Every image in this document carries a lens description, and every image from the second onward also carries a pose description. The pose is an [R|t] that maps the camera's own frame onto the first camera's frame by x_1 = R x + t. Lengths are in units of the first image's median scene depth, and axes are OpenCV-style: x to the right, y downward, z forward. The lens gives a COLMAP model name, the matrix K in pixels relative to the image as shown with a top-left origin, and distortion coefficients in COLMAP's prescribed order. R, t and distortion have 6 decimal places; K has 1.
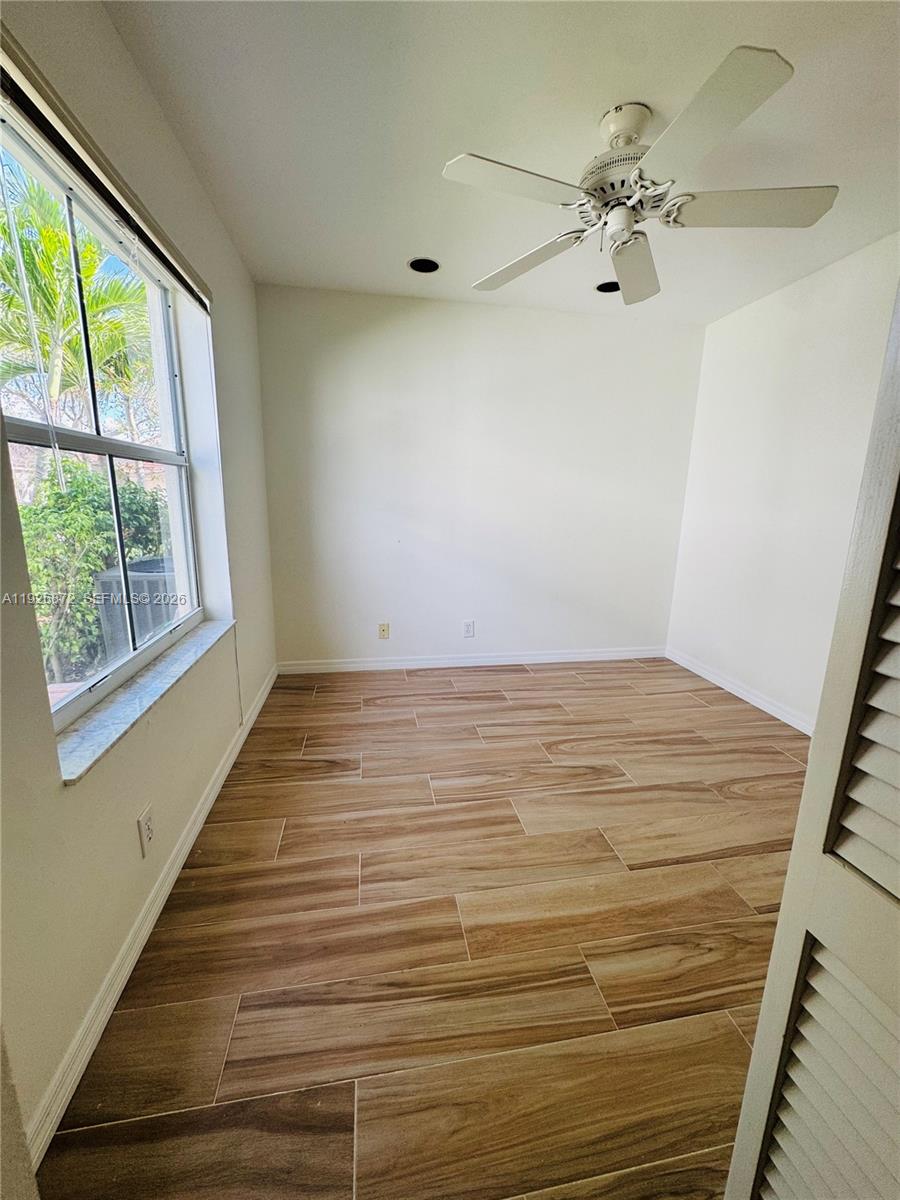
lens RADIAL K [[478.1, 0, 450.9], [0, 478.1, 603.1], [0, 0, 1]] dist [-0.006954, 0.001558]
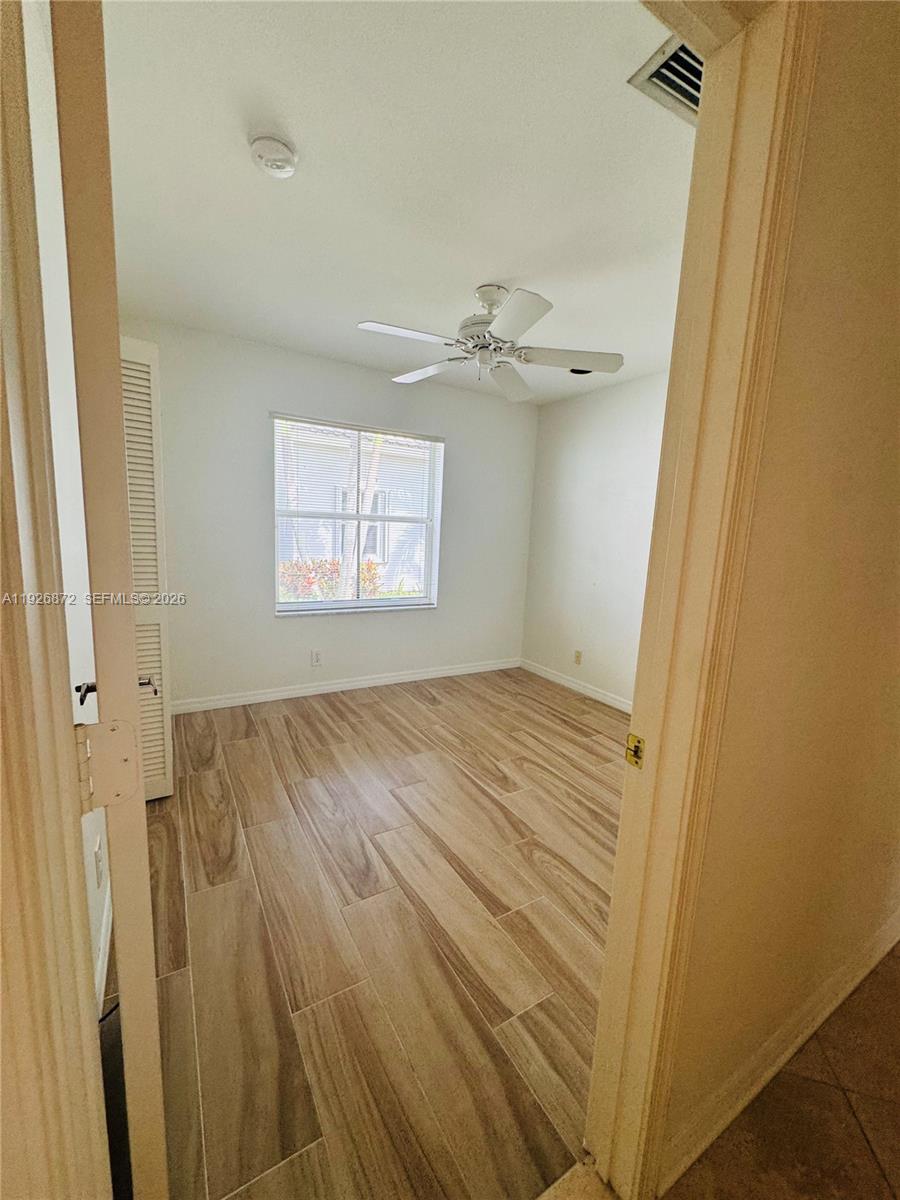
lens RADIAL K [[478.1, 0, 448.5], [0, 478.1, 597.0], [0, 0, 1]] dist [-0.006954, 0.001558]
pose [[0.357114, 0.133694, -0.924444, 1.135134], [-0.243605, 0.968783, 0.046001, -0.086518], [0.901735, 0.208771, 0.378534, 0.317141]]
